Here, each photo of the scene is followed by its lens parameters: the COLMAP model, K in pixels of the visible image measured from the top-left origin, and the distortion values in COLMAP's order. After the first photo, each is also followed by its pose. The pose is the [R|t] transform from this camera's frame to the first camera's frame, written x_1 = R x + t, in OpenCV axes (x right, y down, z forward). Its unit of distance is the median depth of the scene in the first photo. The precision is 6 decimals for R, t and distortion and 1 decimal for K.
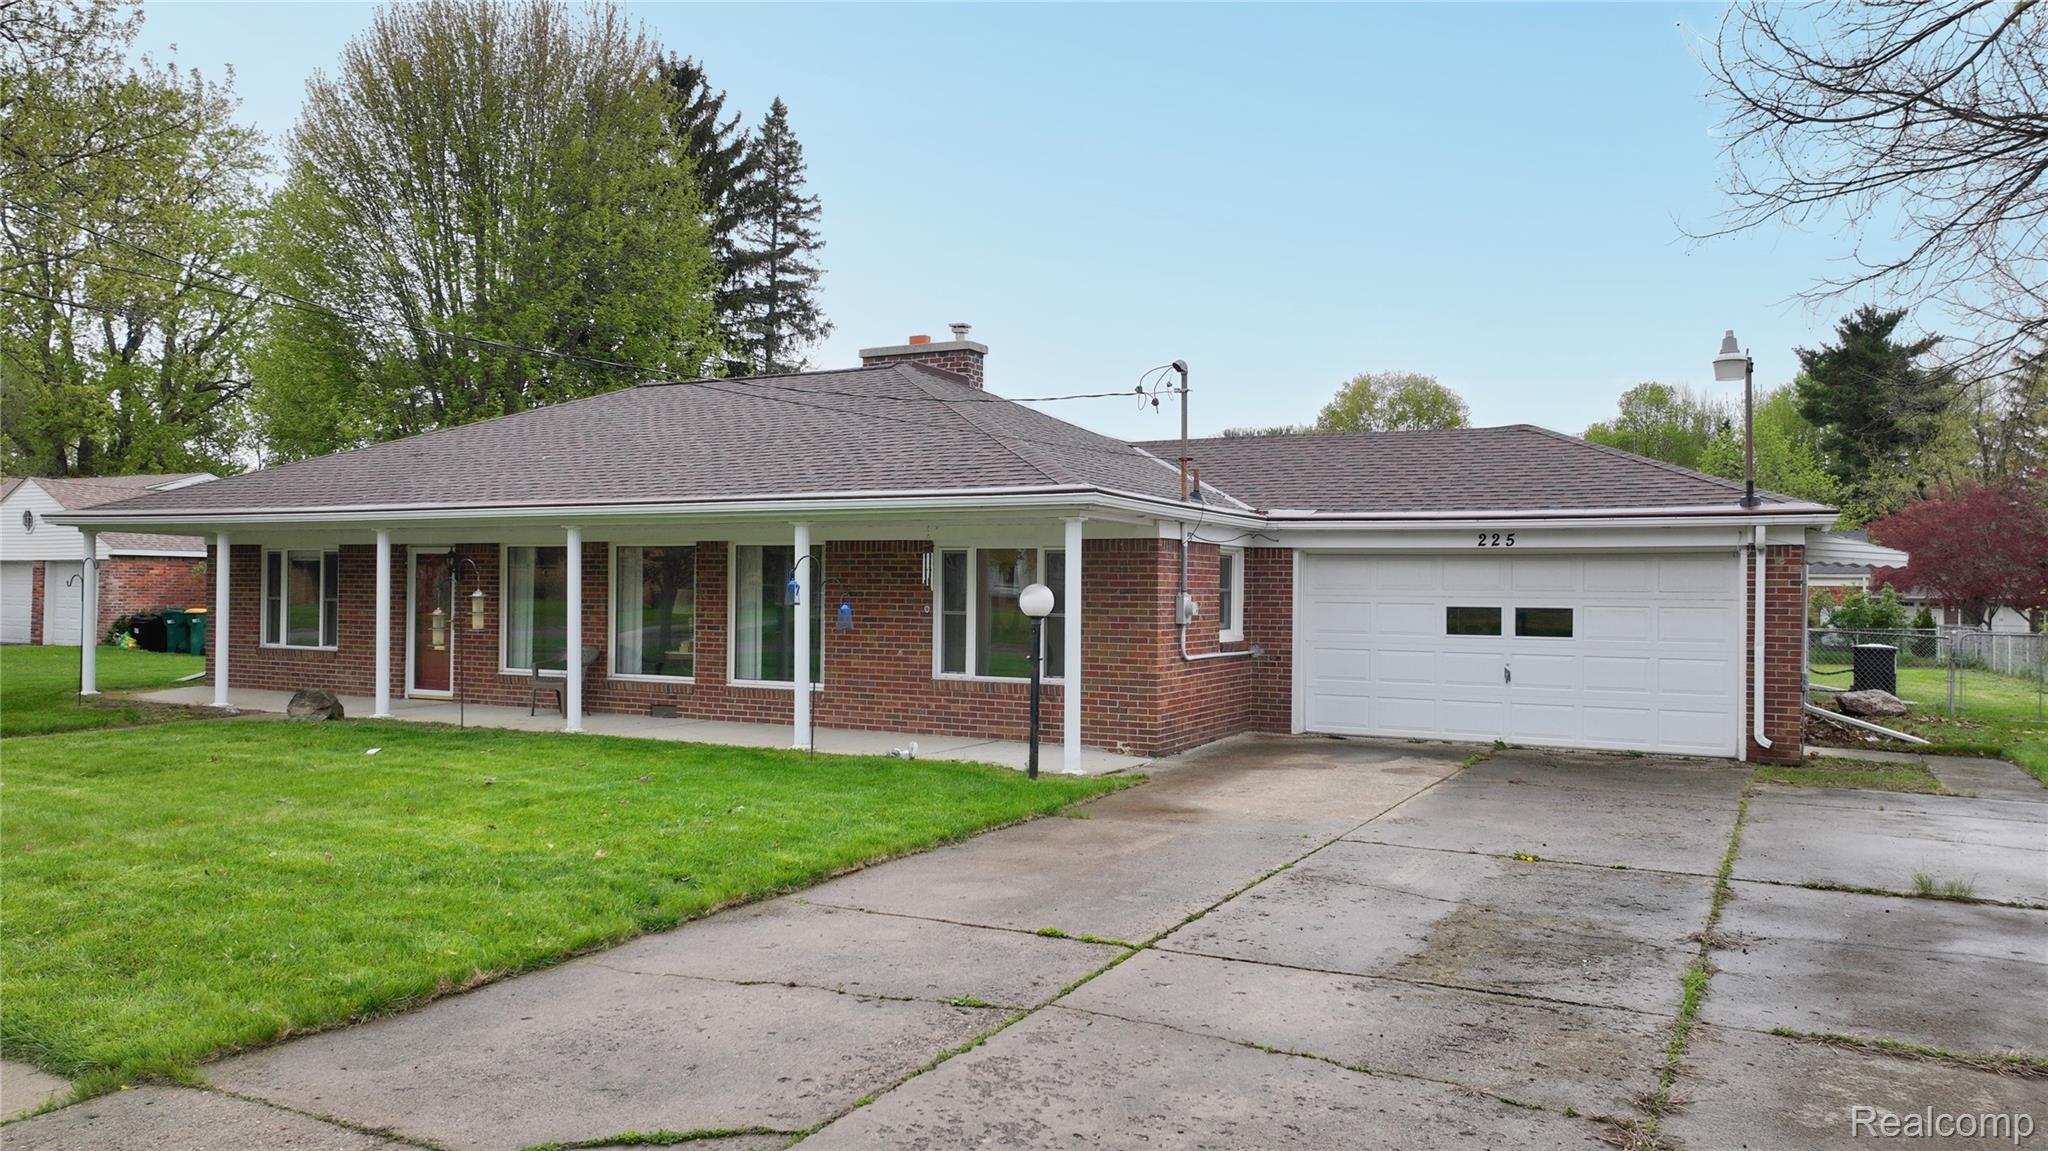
lens RADIAL K [[1407.8, 0, 1024.0], [0, 1407.8, 575.5], [0, 0, 1]] dist [0.010712, -0.003480]
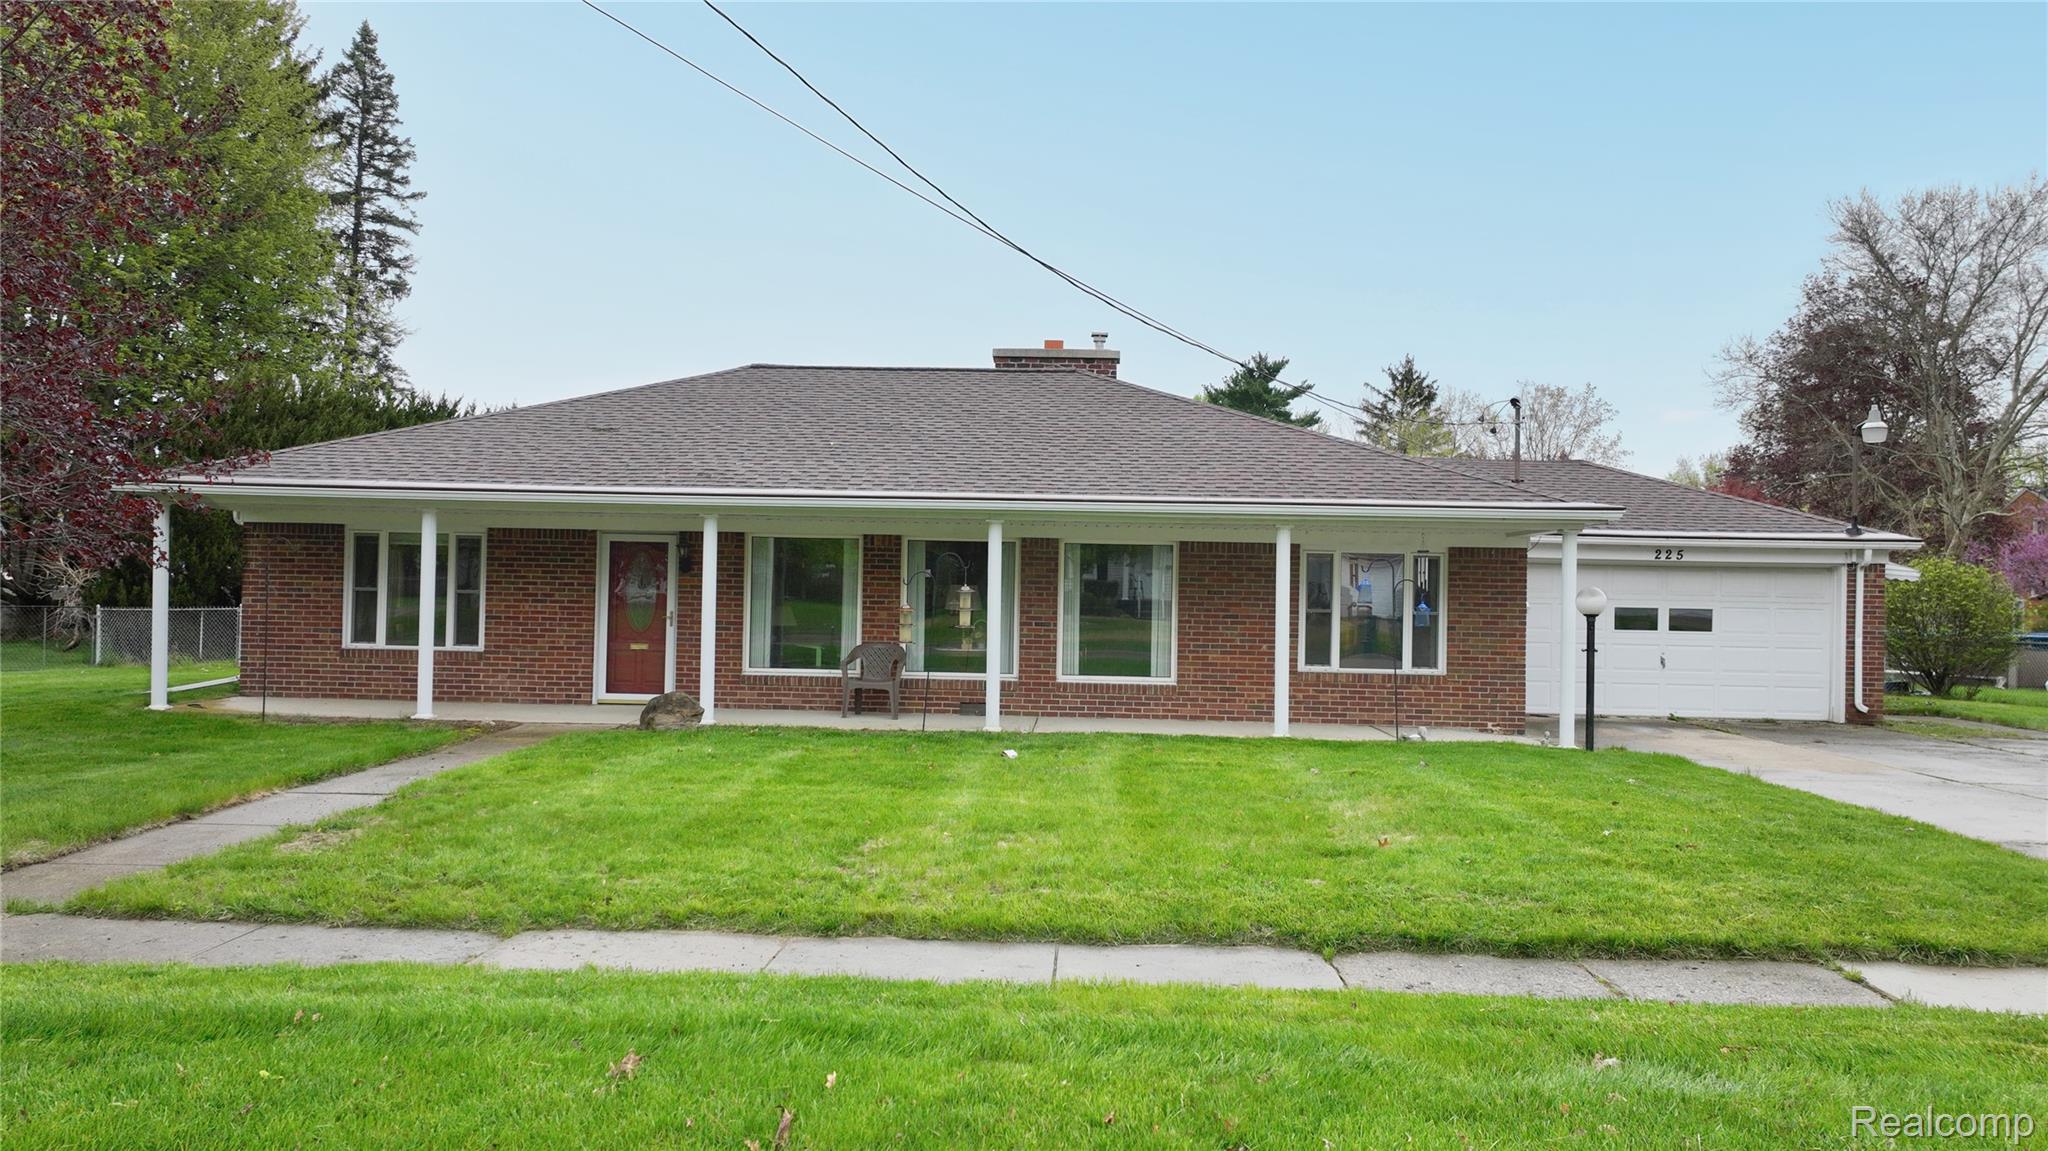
lens RADIAL K [[1407.8, 0, 1024.0], [0, 1407.8, 575.5], [0, 0, 1]] dist [0.010712, -0.003480]
pose [[0.902211, 0.014947, 0.431036, -0.661129], [-0.015827, 0.999874, -0.001545, 0.003996], [-0.431005, -0.005428, 0.902333, 0.099982]]
